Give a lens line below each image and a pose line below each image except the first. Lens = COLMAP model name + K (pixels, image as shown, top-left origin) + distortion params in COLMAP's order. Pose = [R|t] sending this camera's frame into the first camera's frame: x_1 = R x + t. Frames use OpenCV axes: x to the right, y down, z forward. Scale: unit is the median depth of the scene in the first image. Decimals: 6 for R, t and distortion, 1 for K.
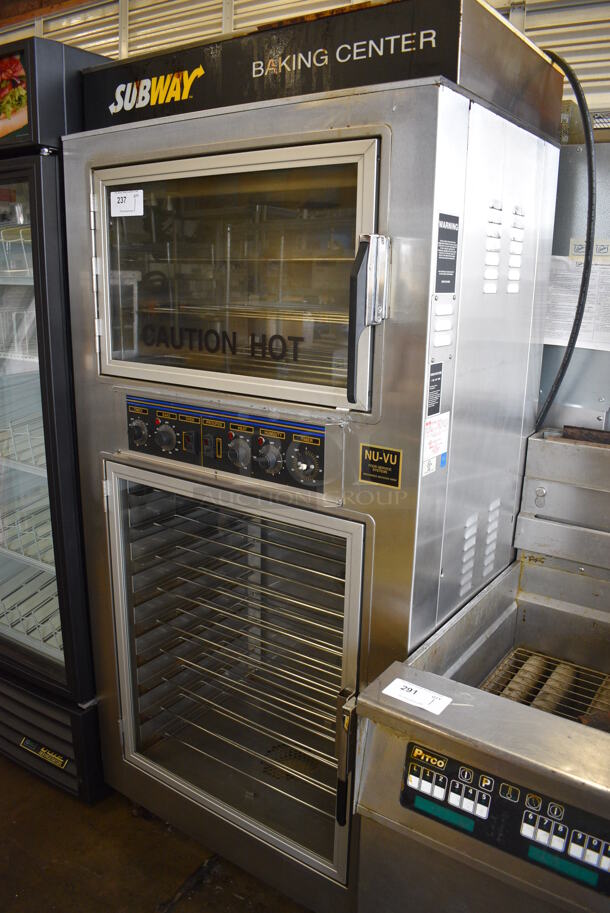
lens RADIAL K [[709.0, 0, 305.0], [0, 709.0, 456.5], [0, 0, 1]] dist [-0.081892, -0.000757]
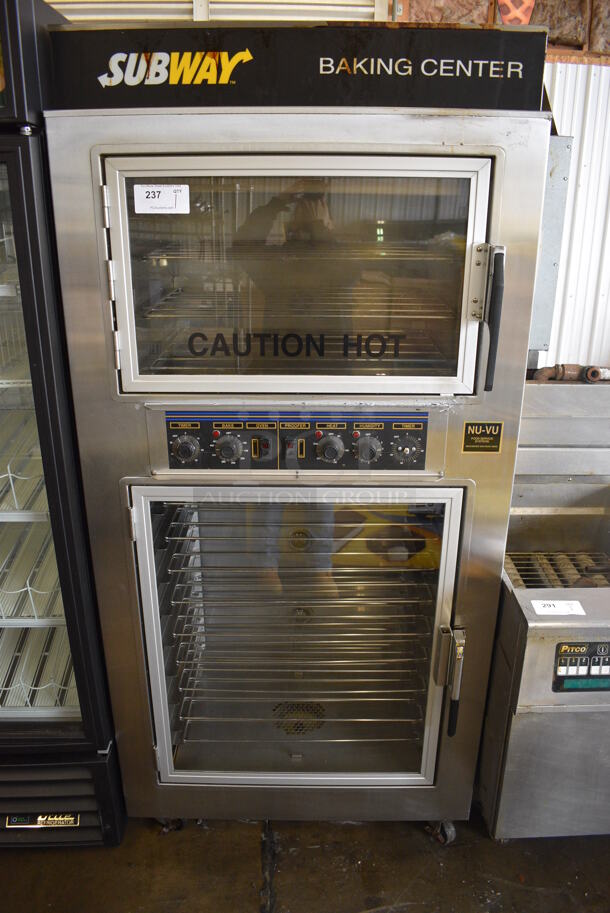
lens RADIAL K [[709.0, 0, 305.0], [0, 709.0, 456.5], [0, 0, 1]] dist [-0.081892, -0.000757]
pose [[0.820292, -0.217940, 0.528794, -0.722993], [0.154478, 0.974616, 0.162050, -0.181119], [-0.550688, -0.051241, 0.833137, 0.168595]]
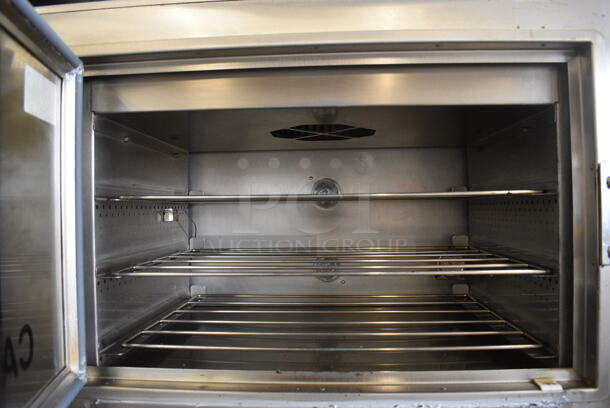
lens RADIAL K [[473.7, 0, 305.0], [0, 473.7, 204.0], [0, 0, 1]] dist [-0.081892, -0.000757]
pose [[0.850658, -0.024775, 0.525136, -0.392345], [0.159449, 0.963996, -0.212810, -0.183784], [-0.500957, 0.264761, 0.823981, 0.657807]]
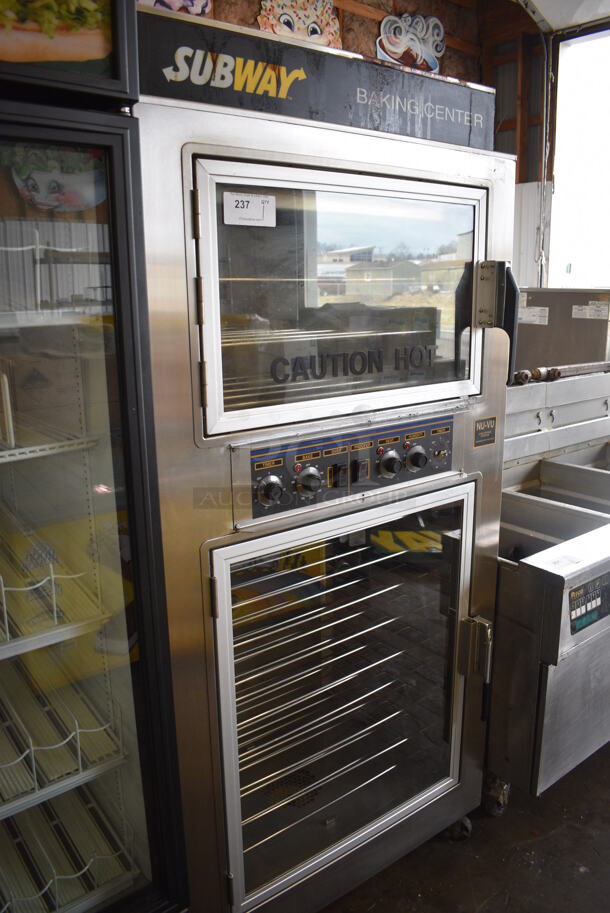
lens RADIAL K [[709.0, 0, 305.0], [0, 709.0, 456.5], [0, 0, 1]] dist [-0.081892, -0.000757]
pose [[0.301246, -0.244780, 0.921593, -1.167323], [0.258158, 0.951332, 0.168293, -0.240394], [-0.917935, 0.187219, 0.349777, 0.804626]]
